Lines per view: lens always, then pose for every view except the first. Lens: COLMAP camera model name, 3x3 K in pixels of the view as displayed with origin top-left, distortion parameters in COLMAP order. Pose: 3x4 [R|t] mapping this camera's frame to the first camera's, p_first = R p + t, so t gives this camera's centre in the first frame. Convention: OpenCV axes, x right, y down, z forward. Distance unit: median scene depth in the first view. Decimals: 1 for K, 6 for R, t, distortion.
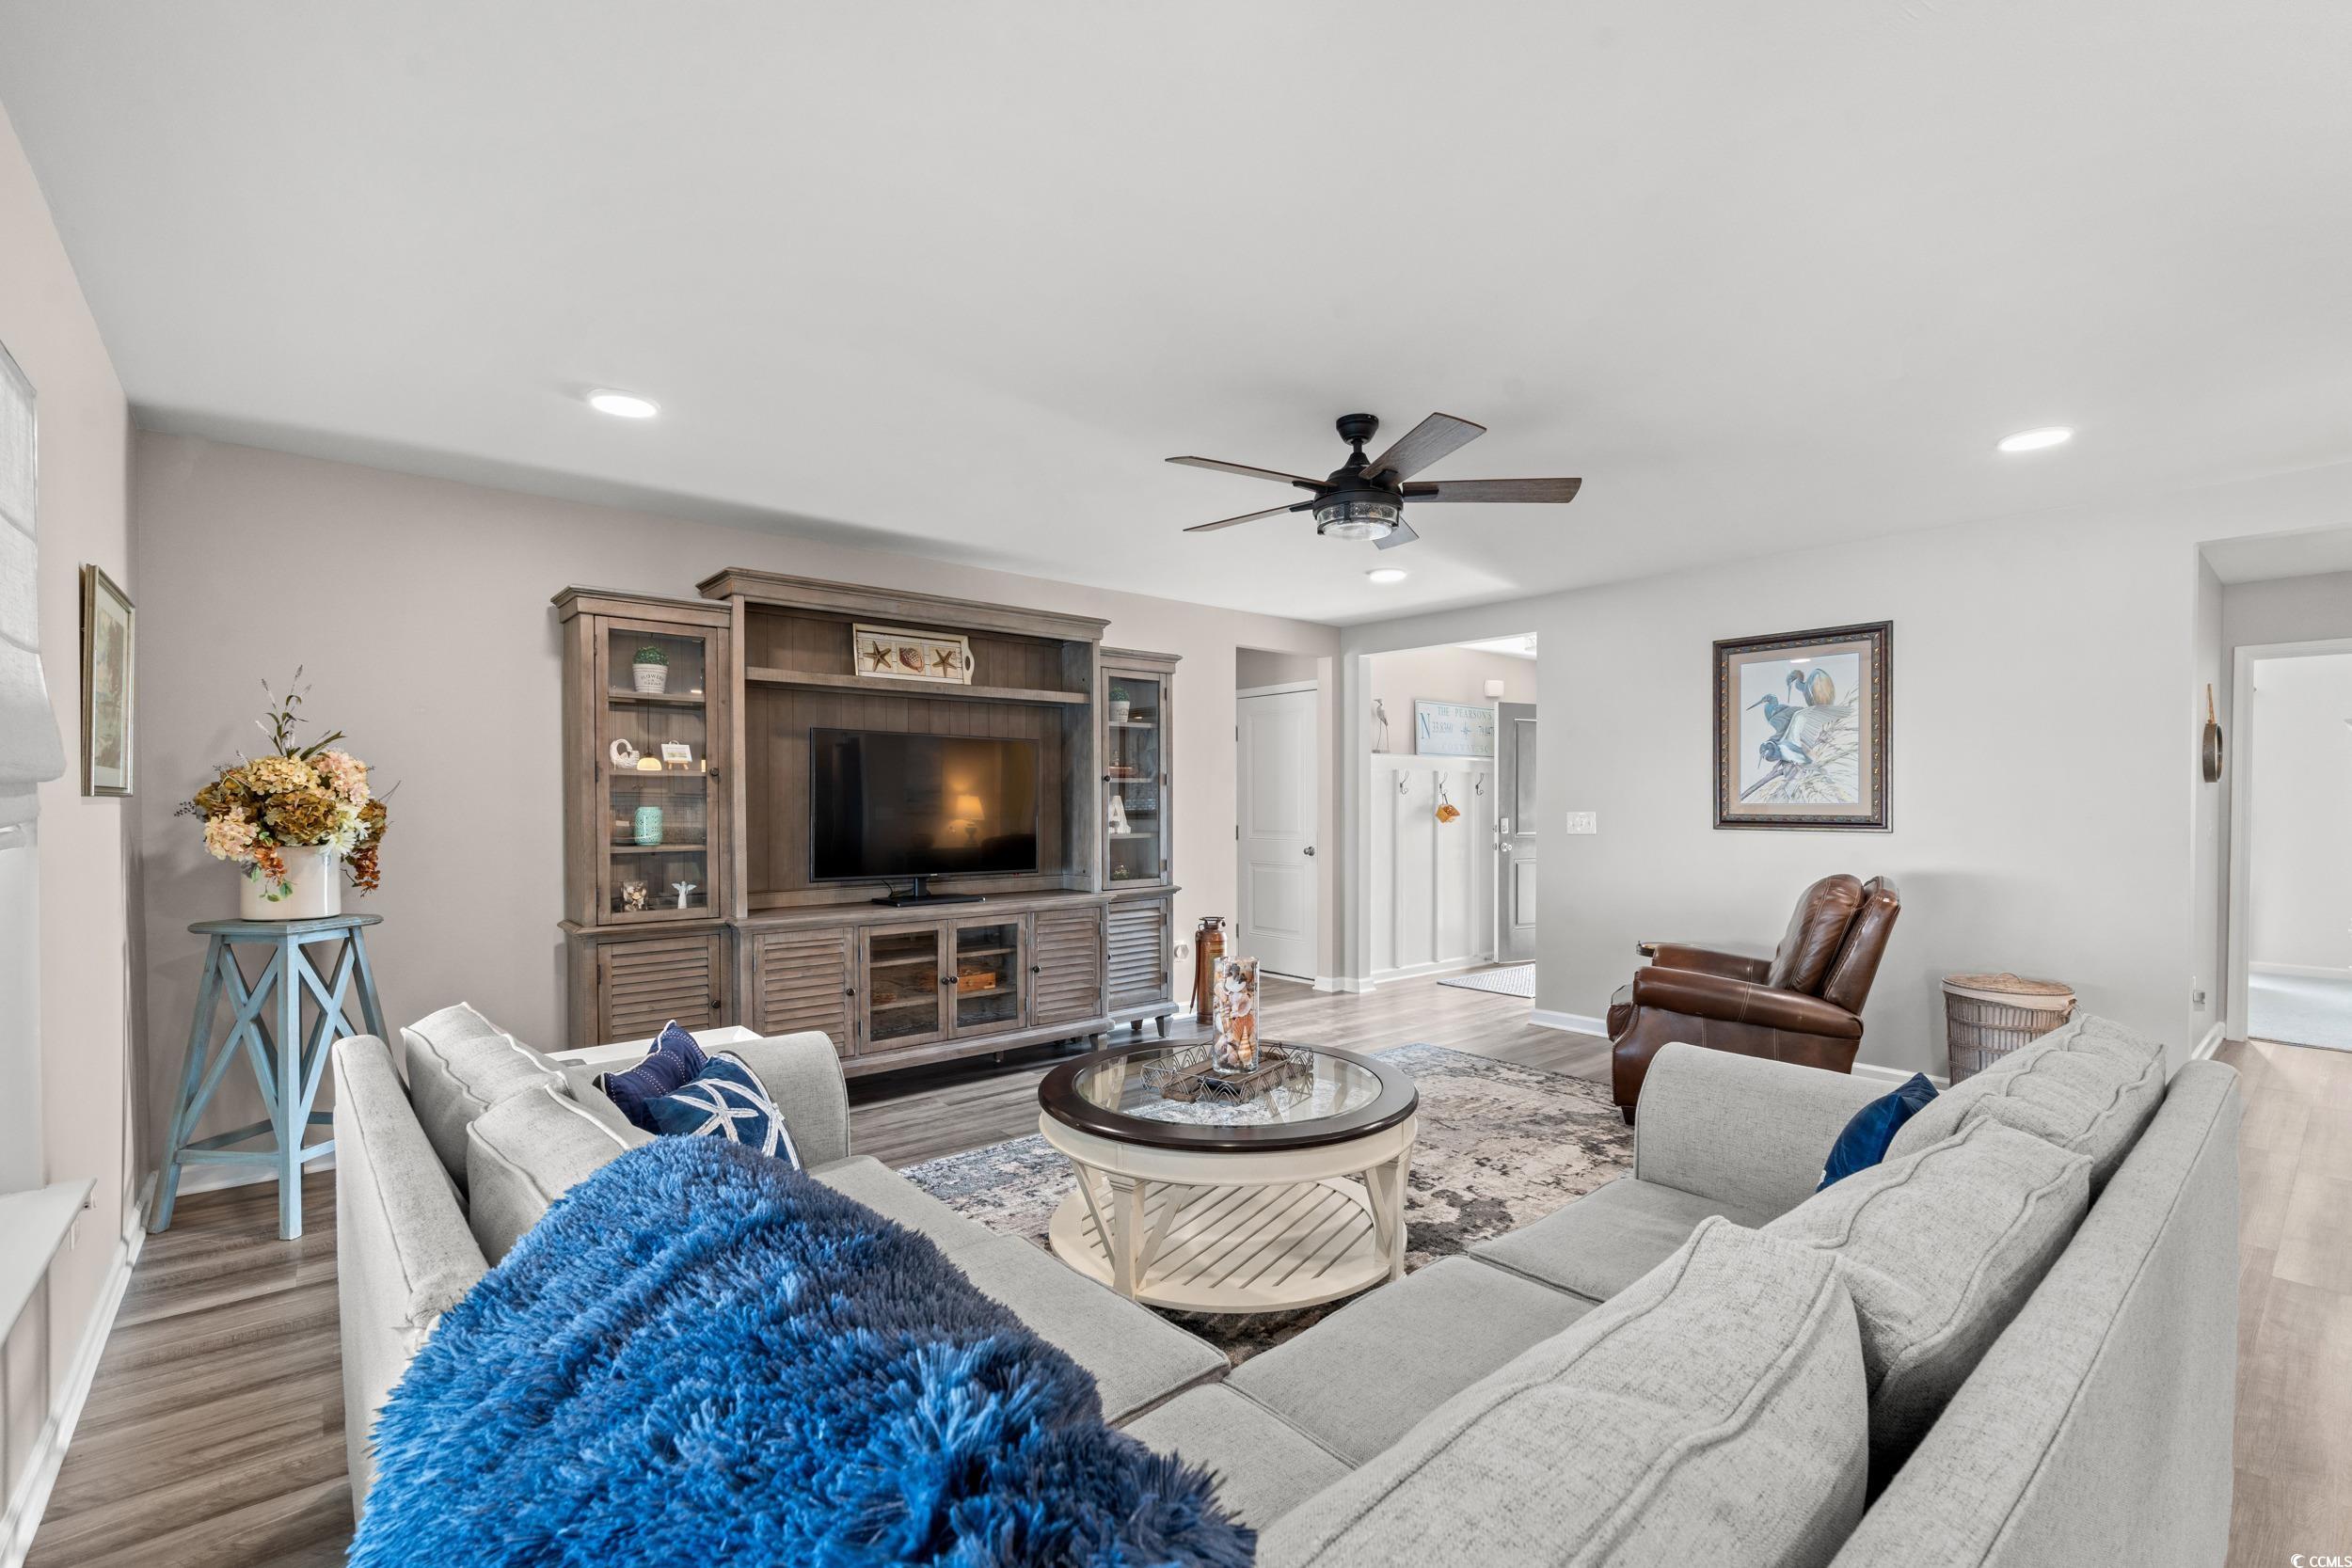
lens RADIAL K [[1022.8, 0, 1175.7], [0, 1022.8, 797.1], [0, 0, 1]] dist [0.000413, 0.000038]
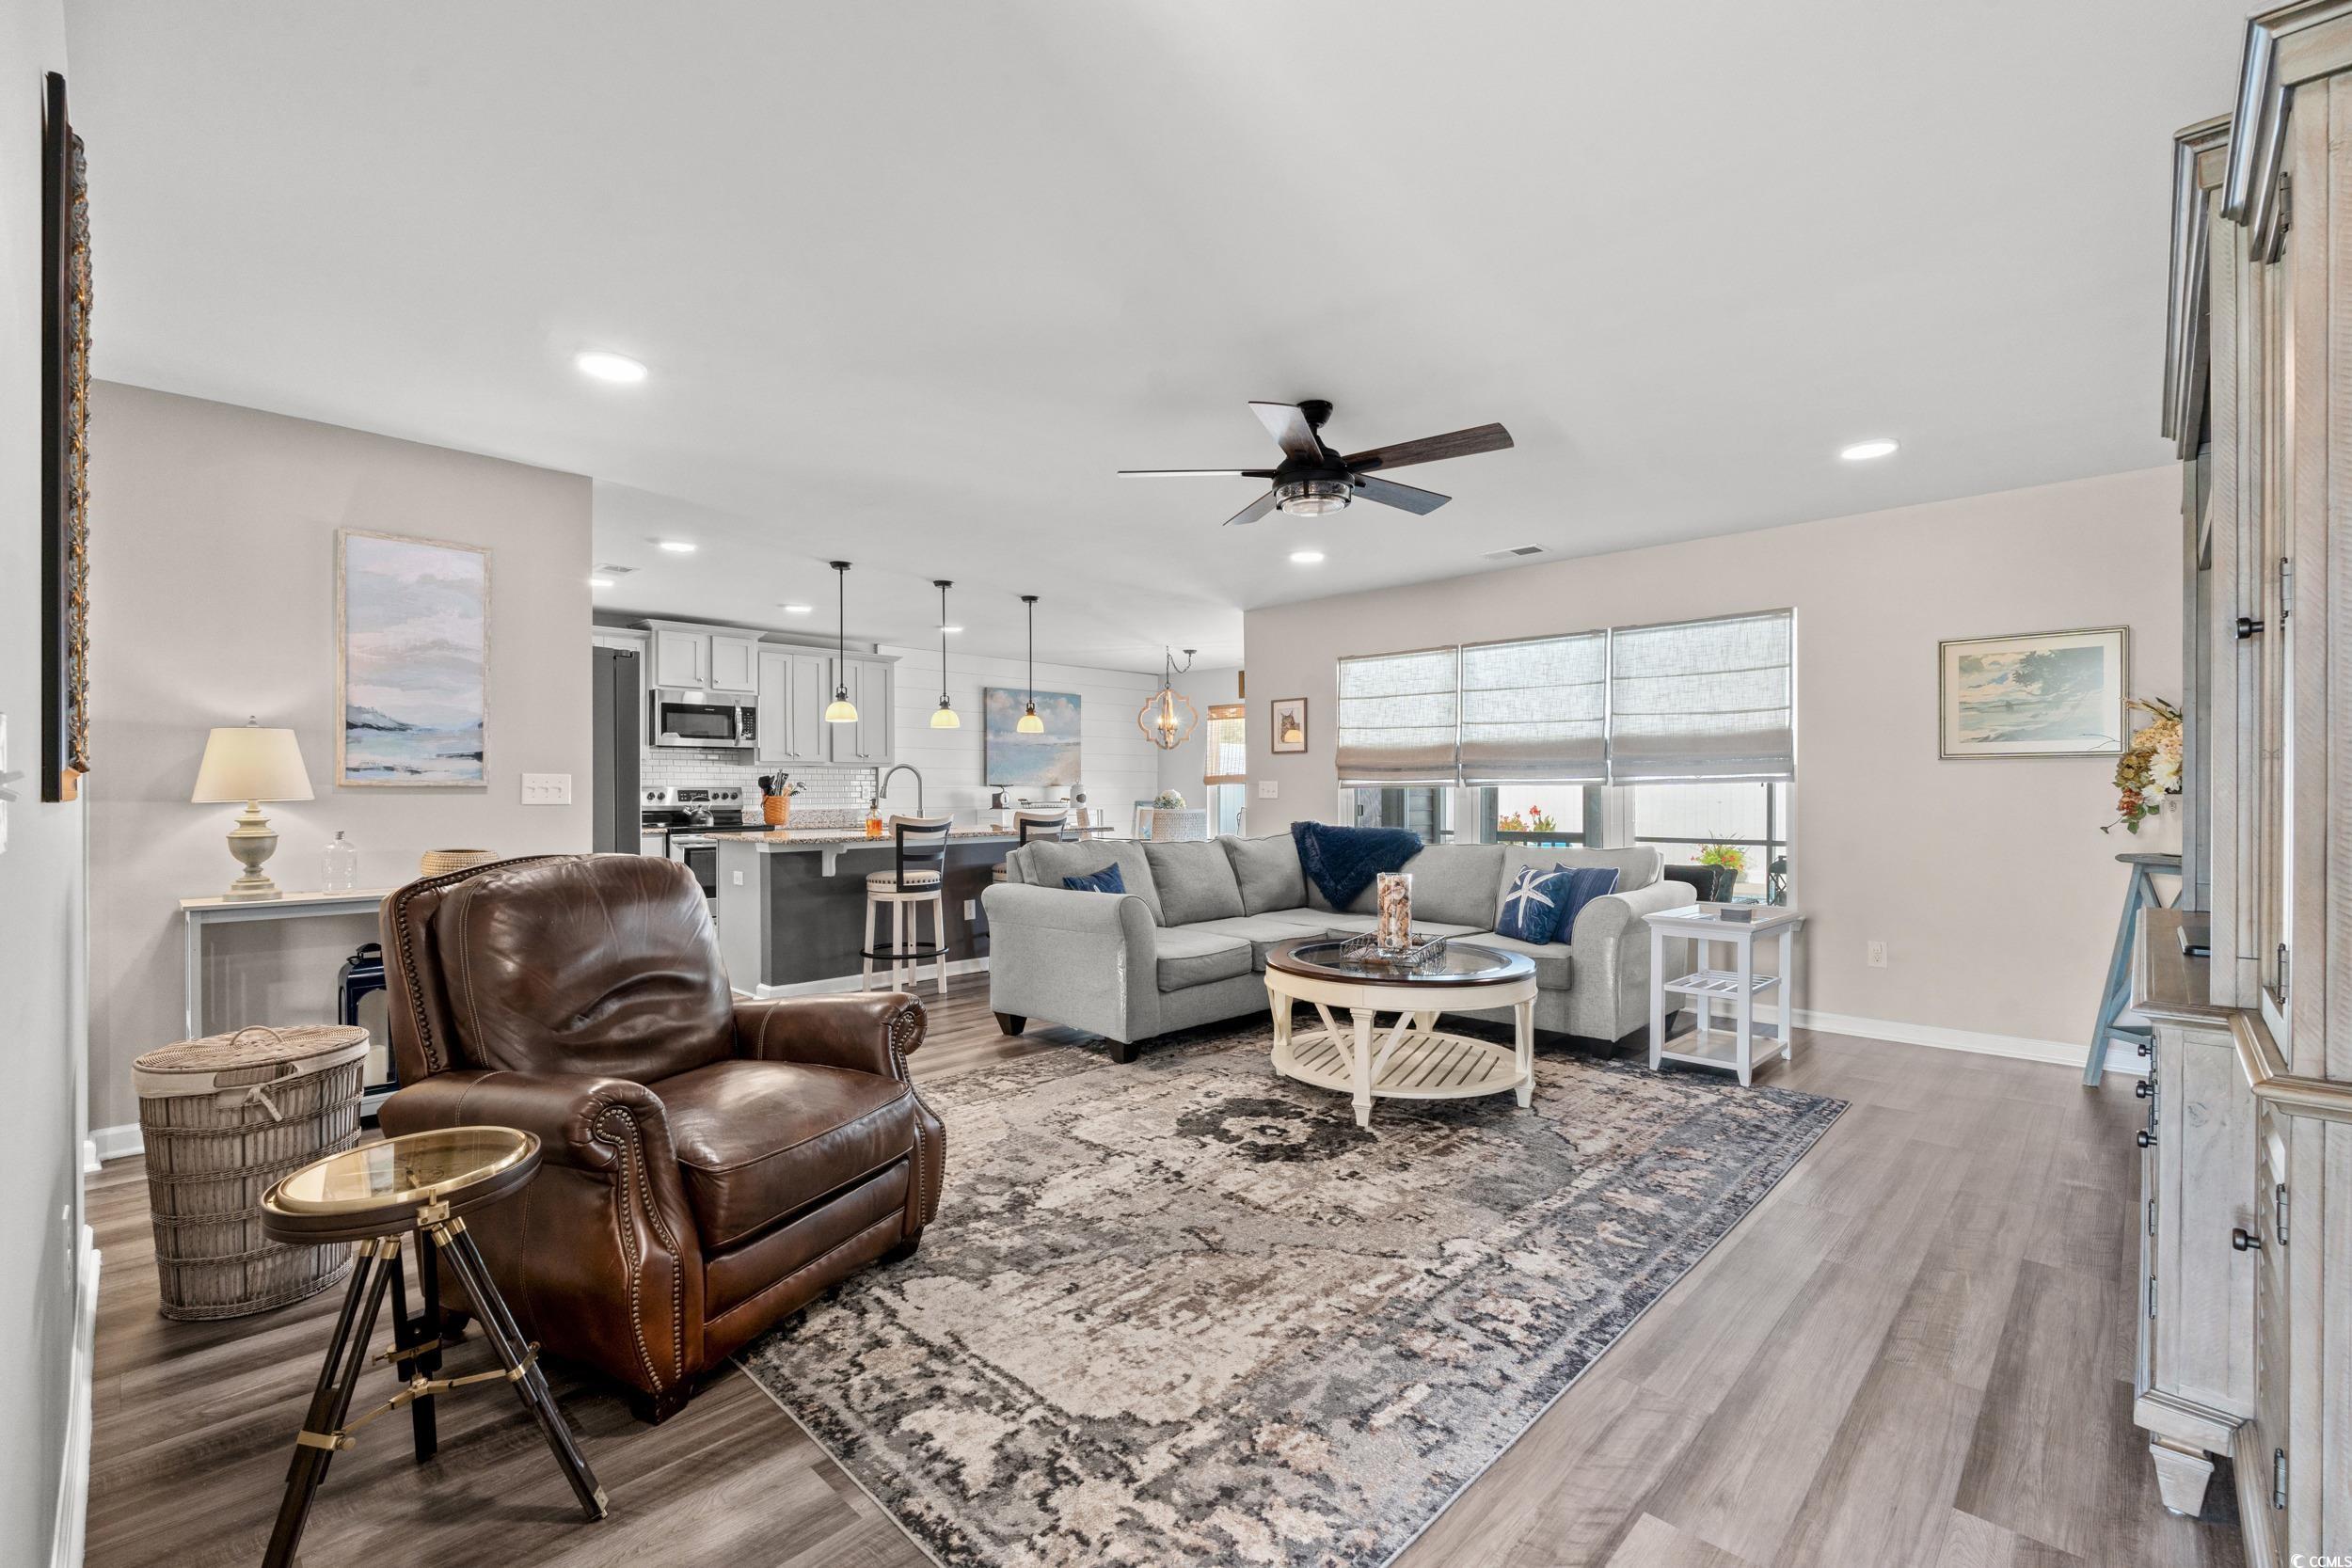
lens RADIAL K [[1022.8, 0, 1175.7], [0, 1022.8, 797.1], [0, 0, 1]] dist [0.000413, 0.000038]
pose [[-0.994463, -0.000336, -0.105089, 0.356428], [-0.000957, 0.999982, 0.005855, 0.036787], [0.105085, 0.005923, -0.994446, 1.684808]]
